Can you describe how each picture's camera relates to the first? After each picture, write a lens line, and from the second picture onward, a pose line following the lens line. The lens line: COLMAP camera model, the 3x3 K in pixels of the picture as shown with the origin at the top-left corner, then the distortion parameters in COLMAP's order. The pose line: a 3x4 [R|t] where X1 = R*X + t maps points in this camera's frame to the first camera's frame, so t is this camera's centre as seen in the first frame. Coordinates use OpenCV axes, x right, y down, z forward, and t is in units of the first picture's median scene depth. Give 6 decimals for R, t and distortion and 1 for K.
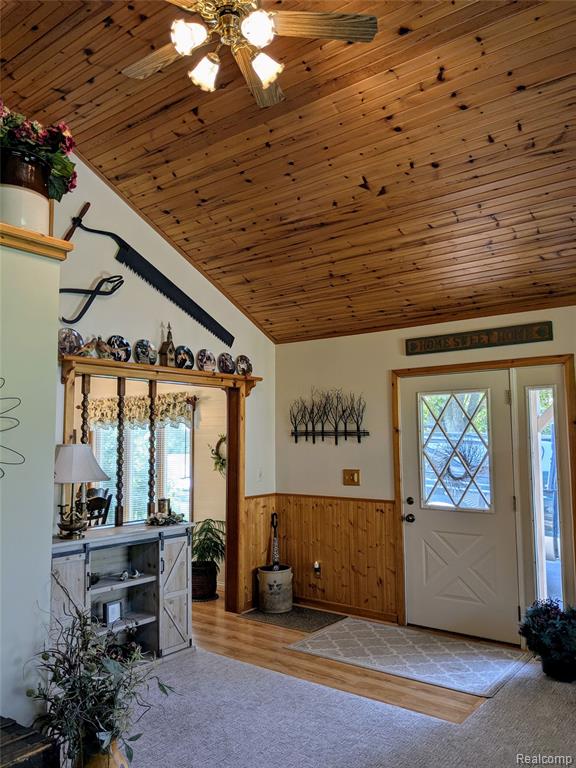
lens RADIAL K [[609.4, 0, 288.0], [0, 609.4, 384.0], [0, 0, 1]] dist [0.057654, -0.101800]
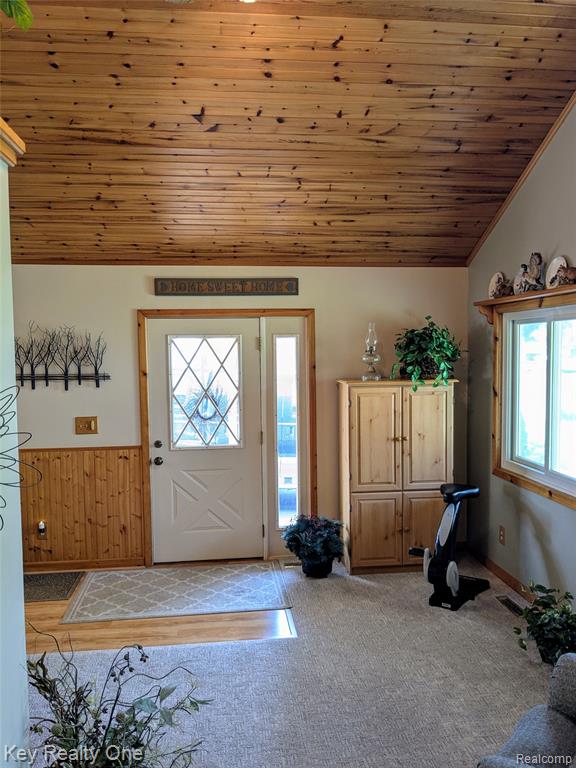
lens RADIAL K [[609.4, 0, 288.0], [0, 609.4, 384.0], [0, 0, 1]] dist [0.057654, -0.101800]
pose [[0.714664, -0.040762, 0.698279, -0.348831], [-0.058008, 0.991408, 0.117242, -0.035409], [-0.697059, -0.124294, 0.706159, 0.170223]]
